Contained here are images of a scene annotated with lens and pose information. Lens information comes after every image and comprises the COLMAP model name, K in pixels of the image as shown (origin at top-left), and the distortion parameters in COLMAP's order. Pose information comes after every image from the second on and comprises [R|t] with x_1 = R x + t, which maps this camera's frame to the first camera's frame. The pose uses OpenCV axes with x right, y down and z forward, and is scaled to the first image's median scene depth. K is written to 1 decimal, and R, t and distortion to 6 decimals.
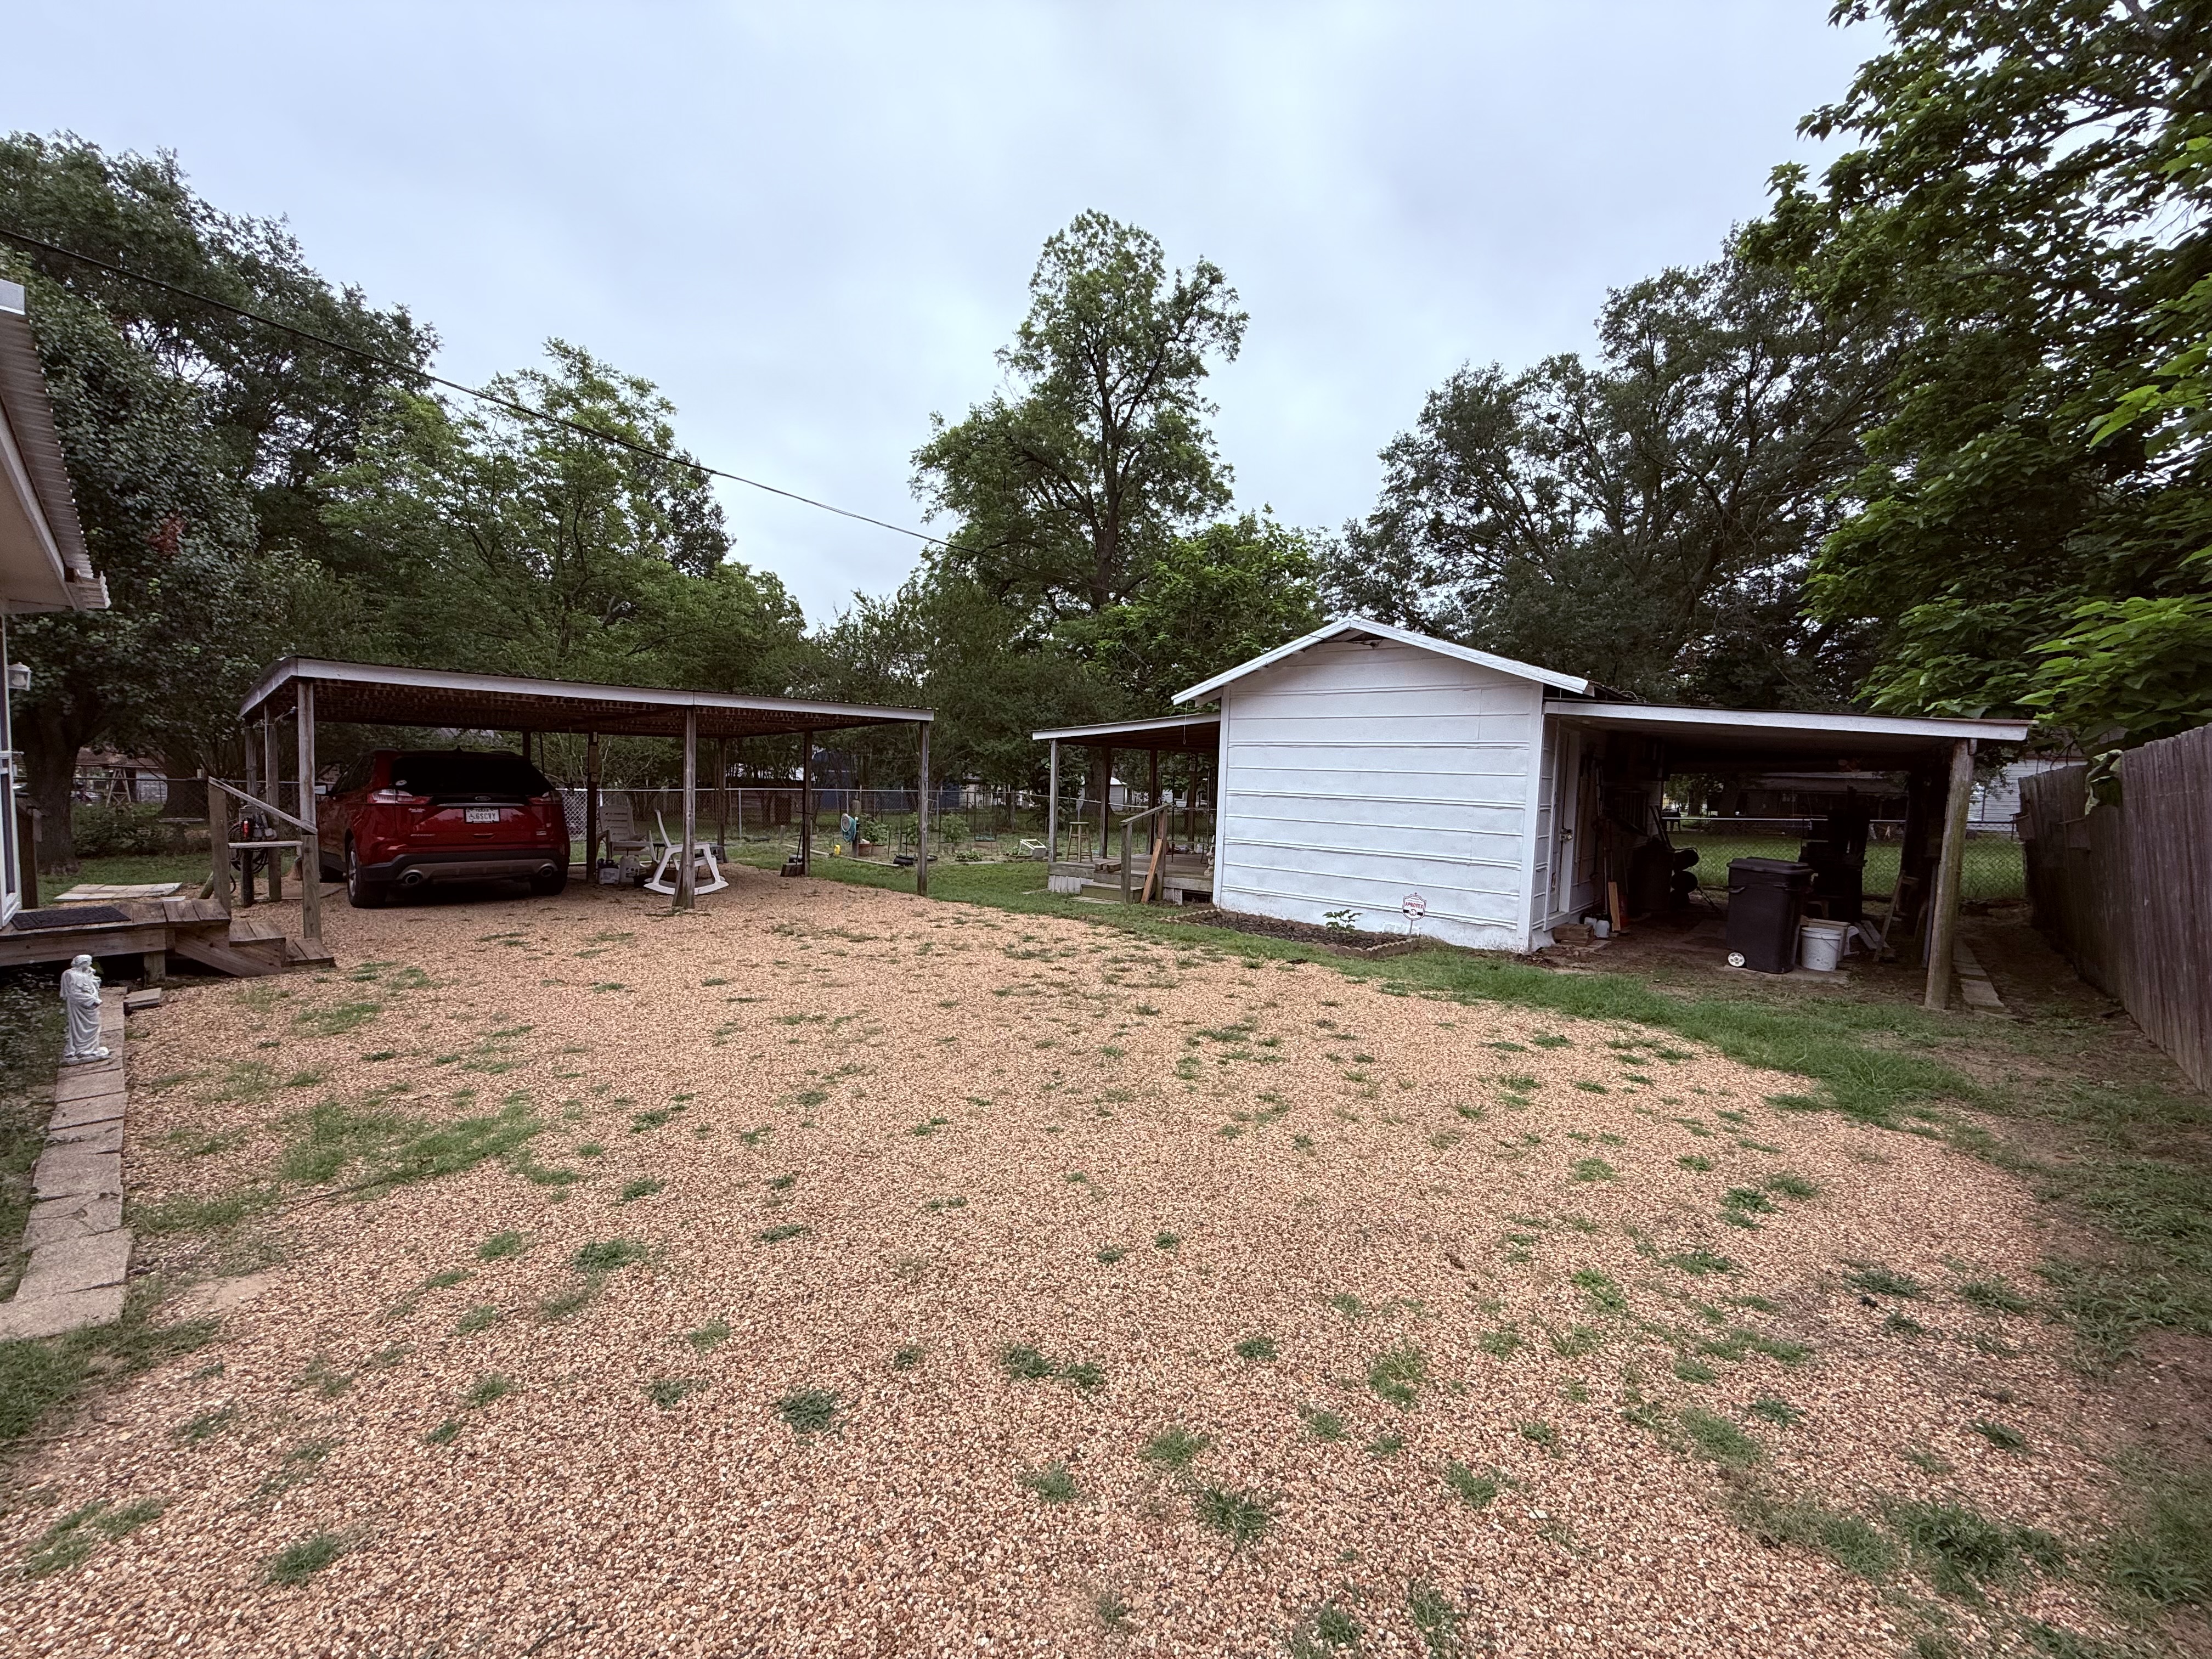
lens RADIAL K [[876.7, 0, 1098.7], [0, 876.7, 825.1], [0, 0, 1]] dist [0.004115, 0.000445]
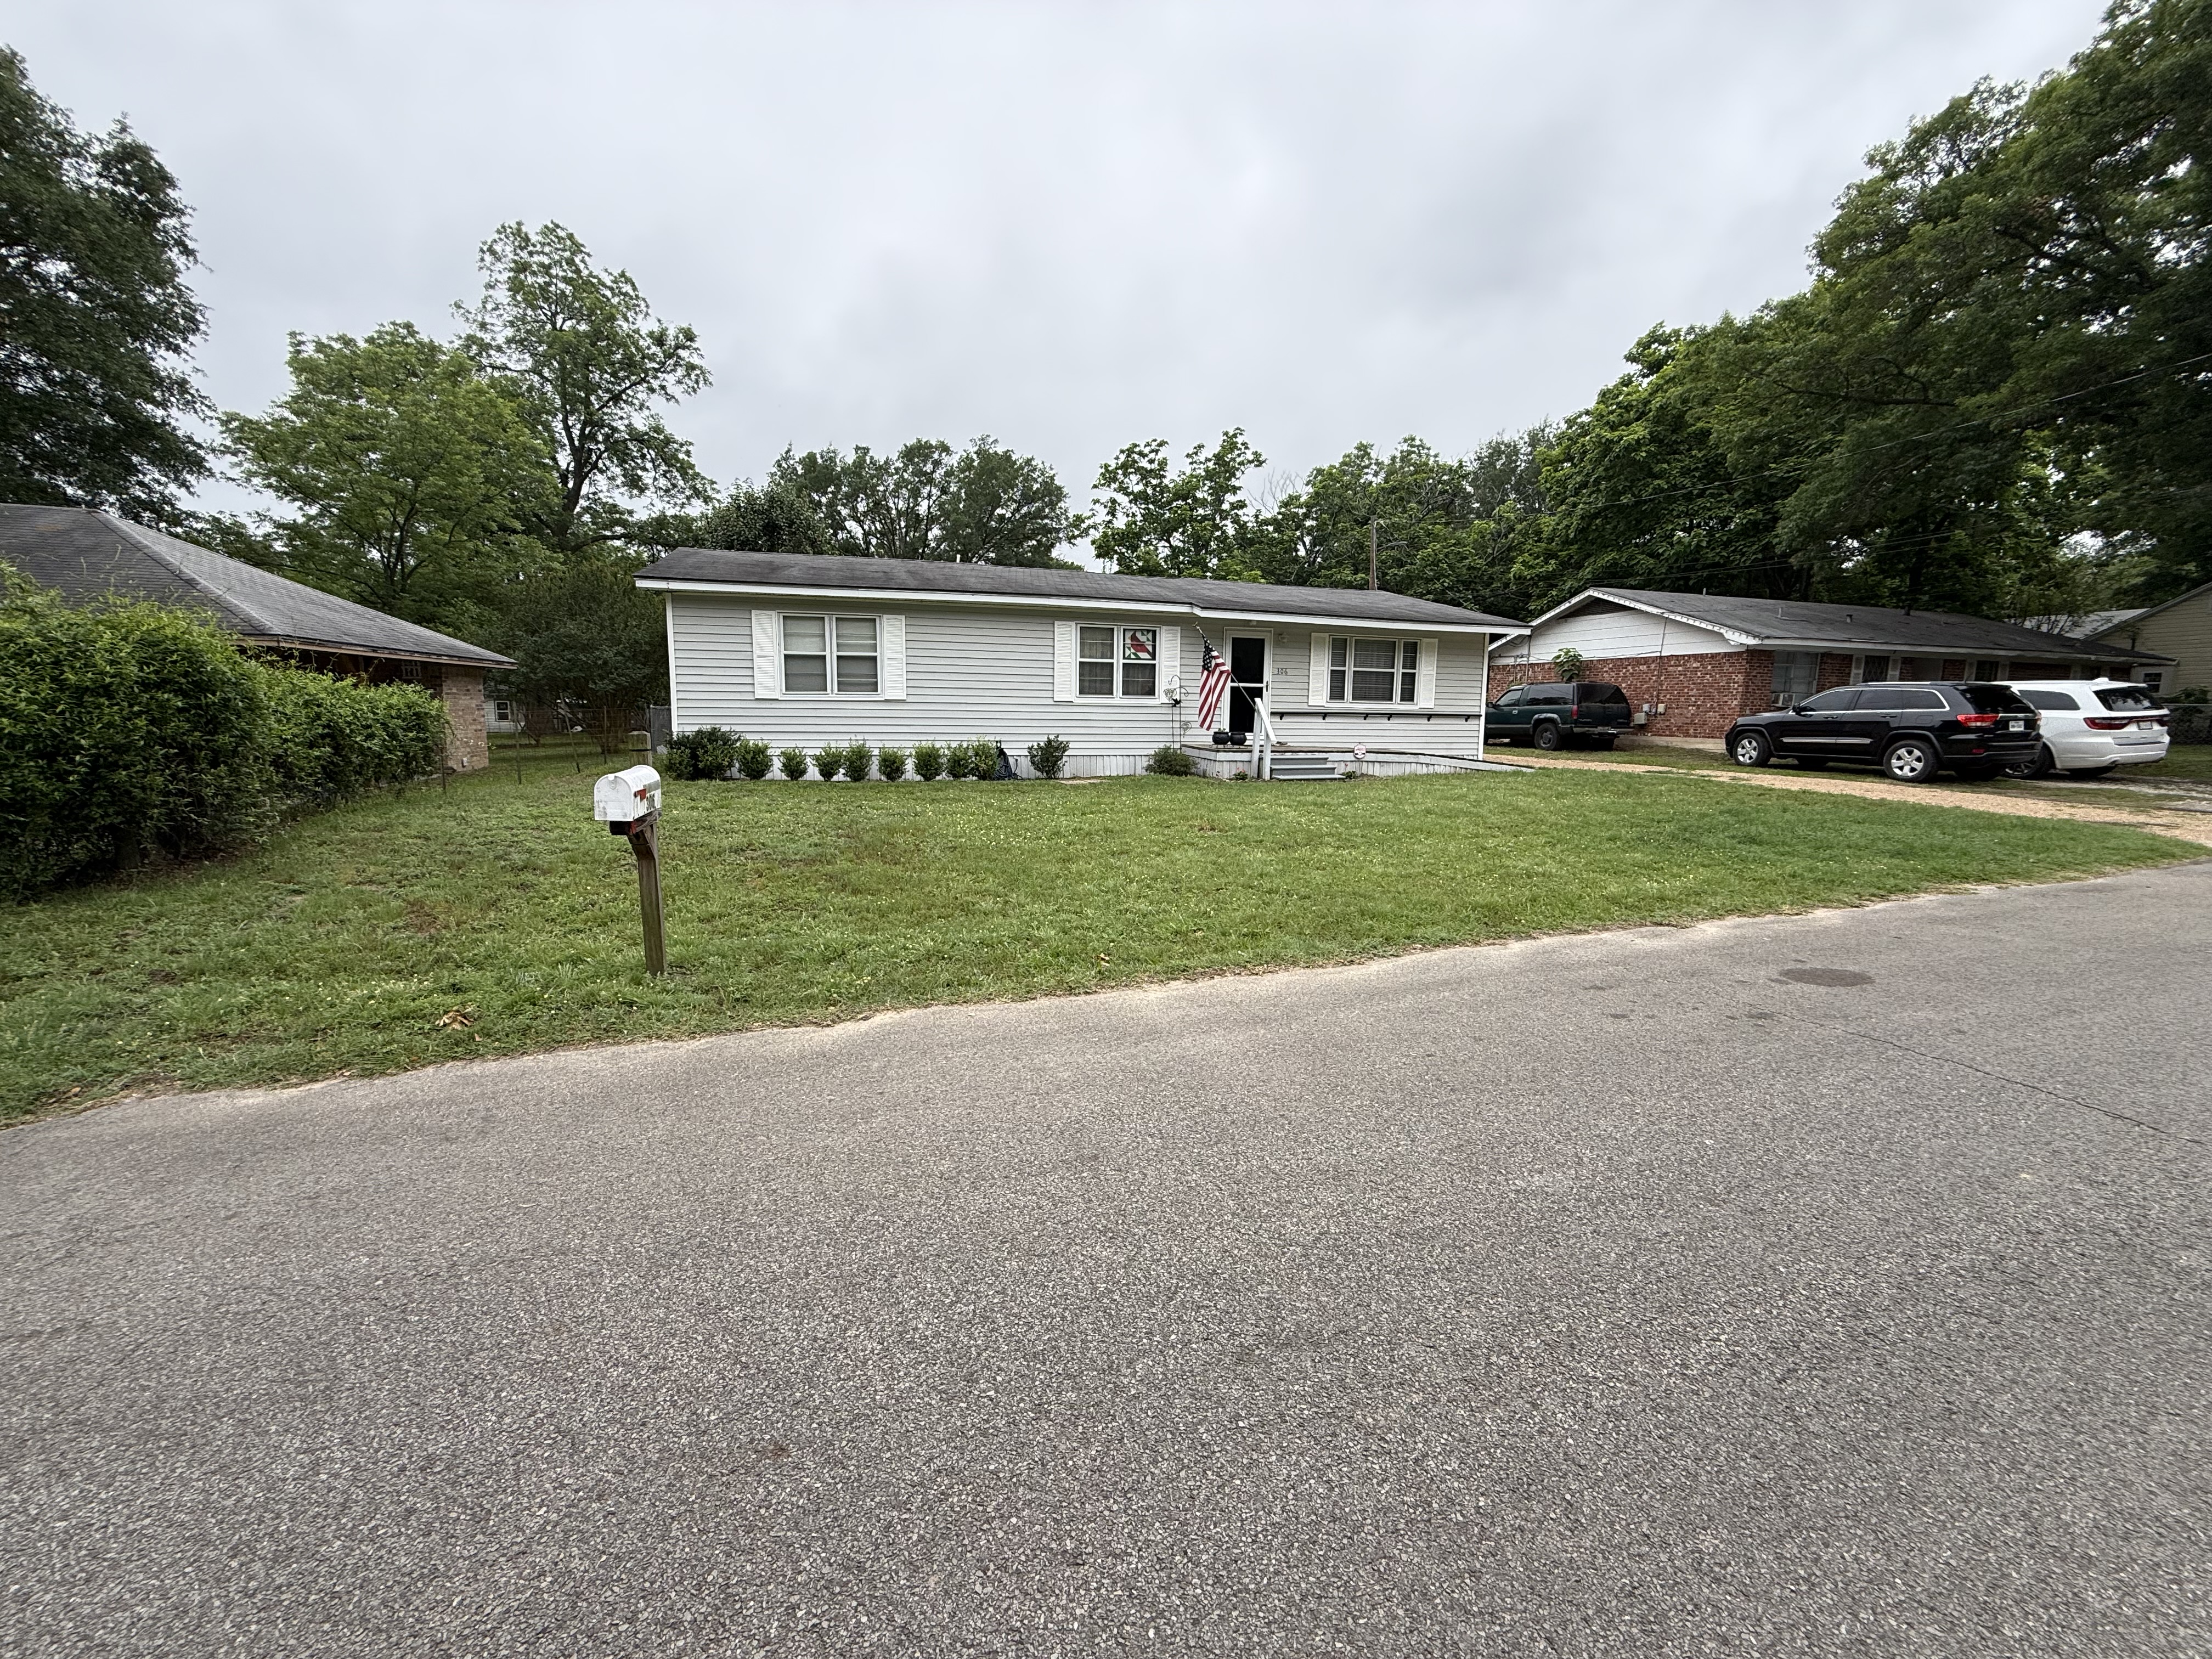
lens RADIAL K [[870.9, 0, 1088.7], [0, 870.9, 824.4], [0, 0, 1]] dist [-0.000051, 0.000152]
pose [[0.510004, -0.133943, 0.849680, -0.793377], [0.050815, 0.990768, 0.125683, 0.002511], [-0.858670, -0.020922, 0.512102, -0.260798]]
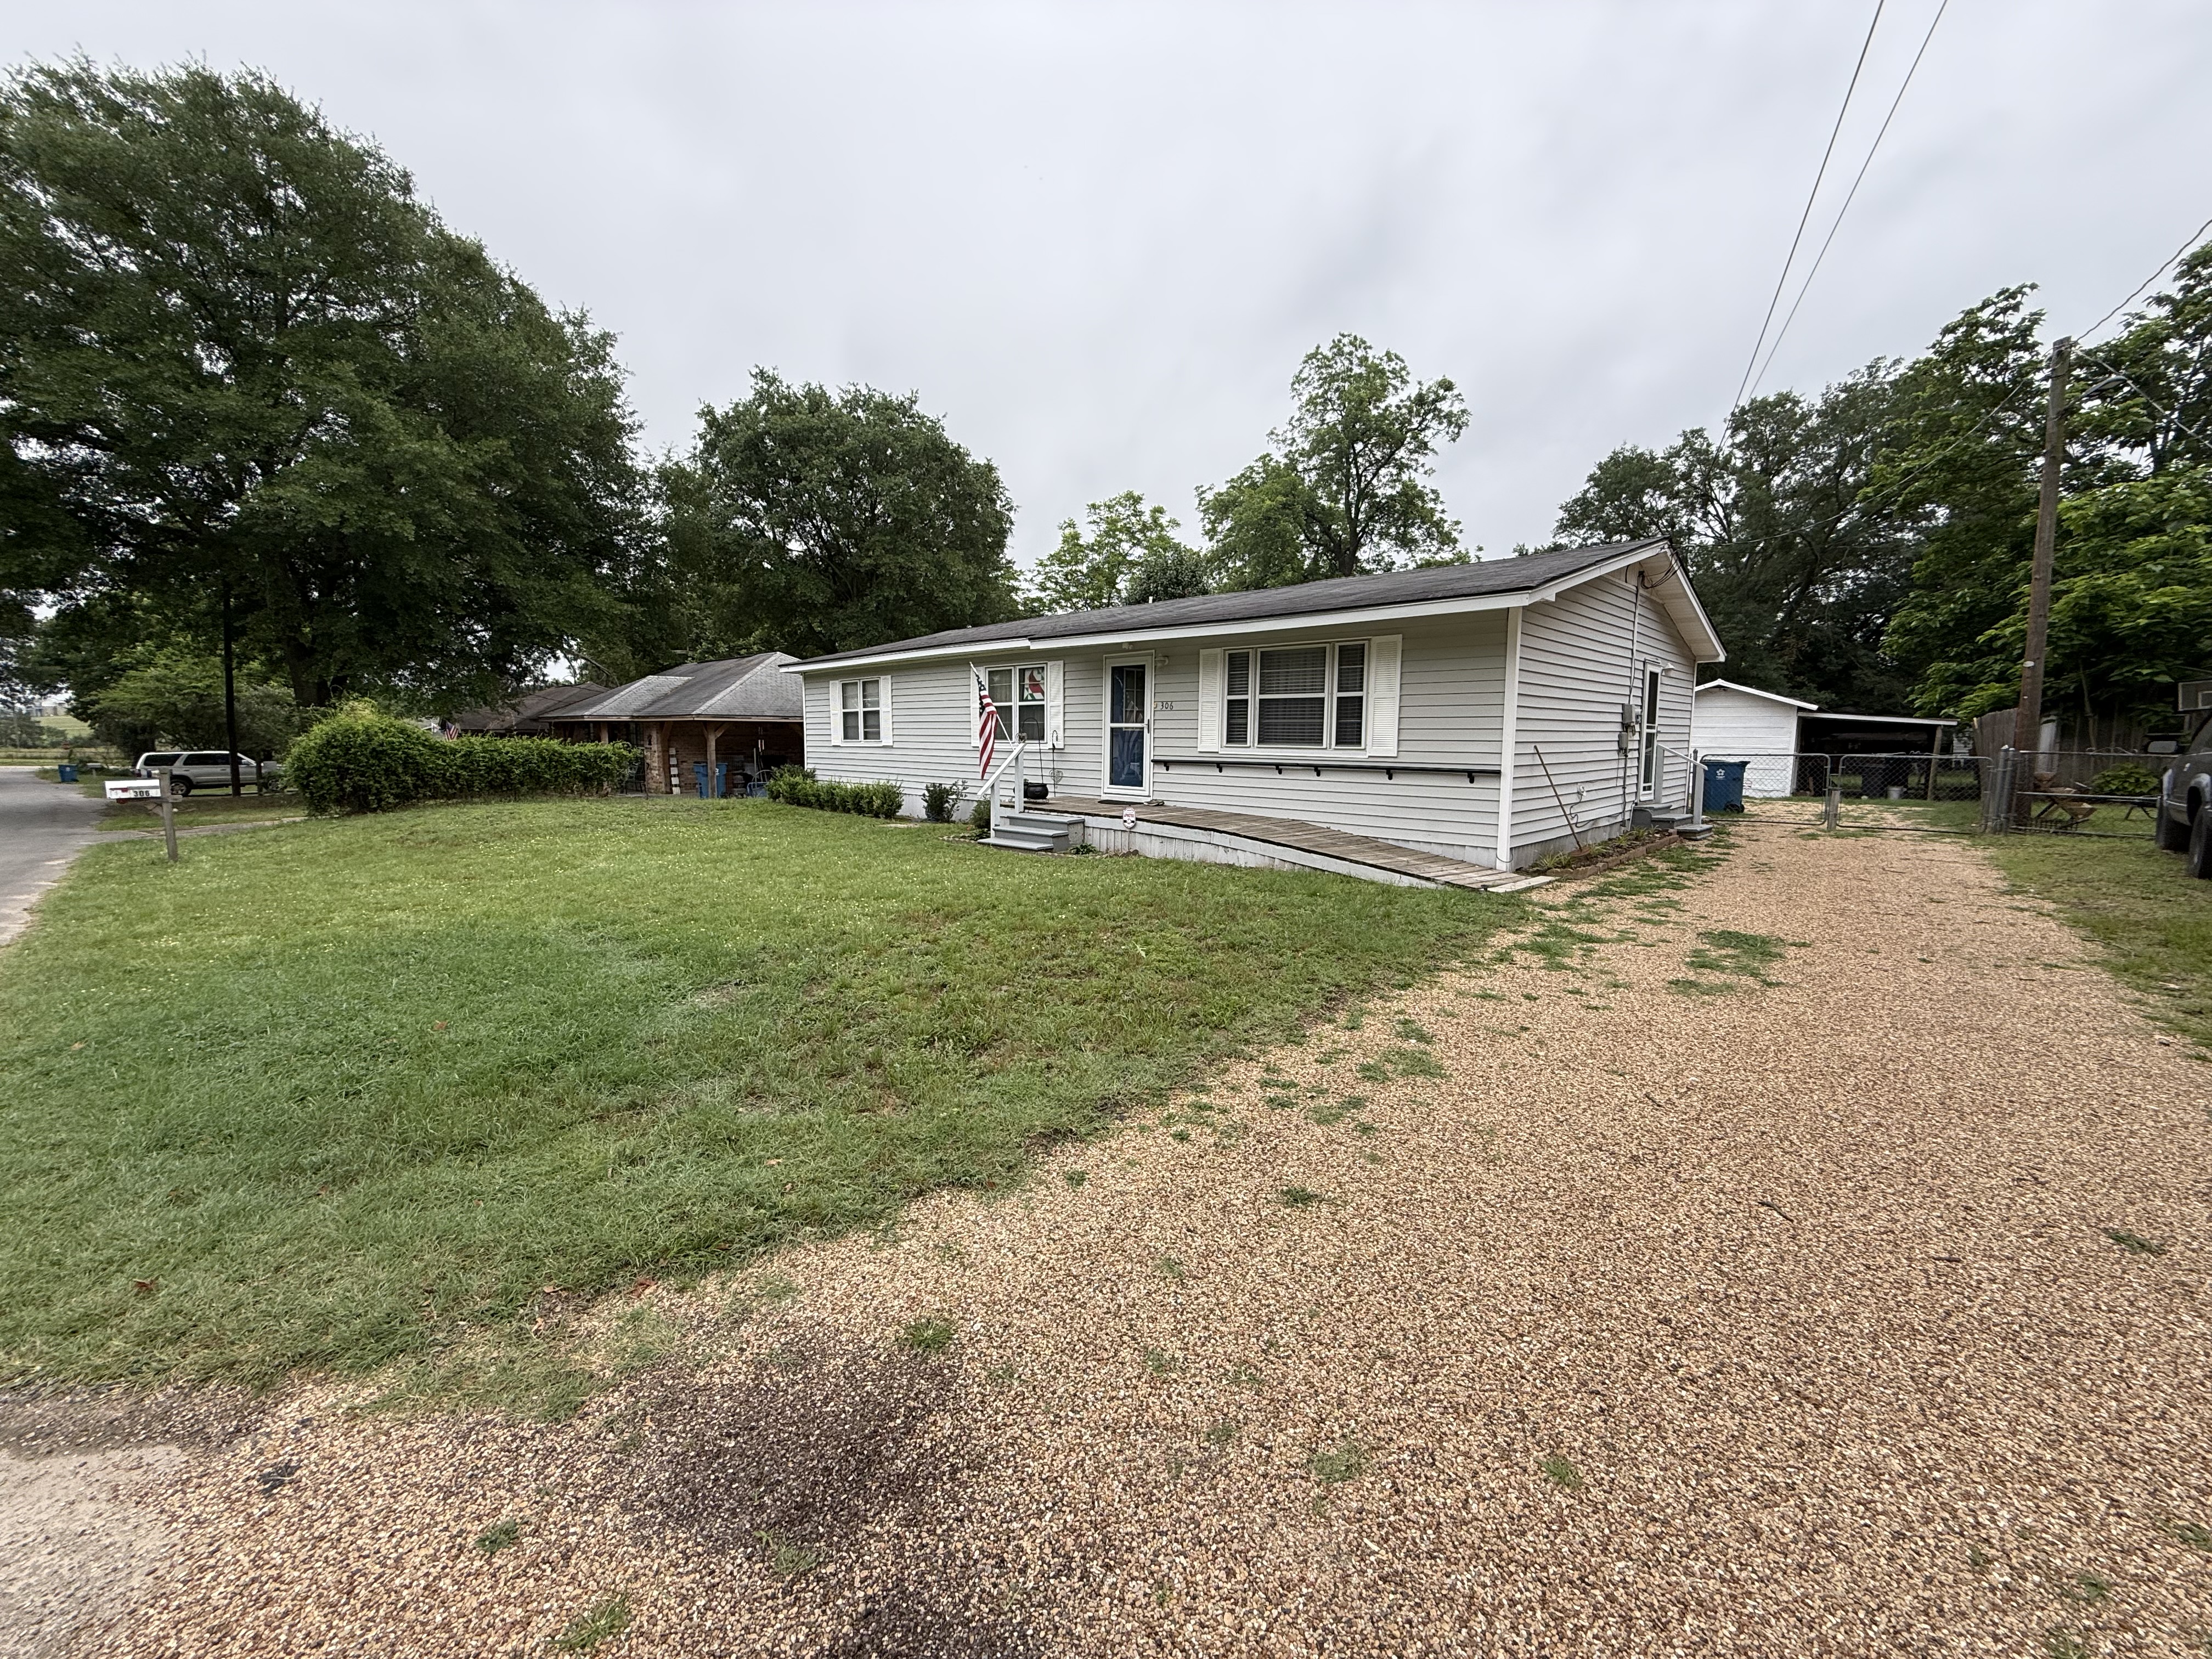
lens RADIAL K [[876.7, 0, 1098.7], [0, 876.7, 825.1], [0, 0, 1]] dist [0.004115, 0.000445]
pose [[0.999399, -0.017367, -0.029988, -0.385059], [0.018526, 0.999074, 0.038824, 0.017247], [0.029286, -0.039357, 0.998796, -0.444027]]
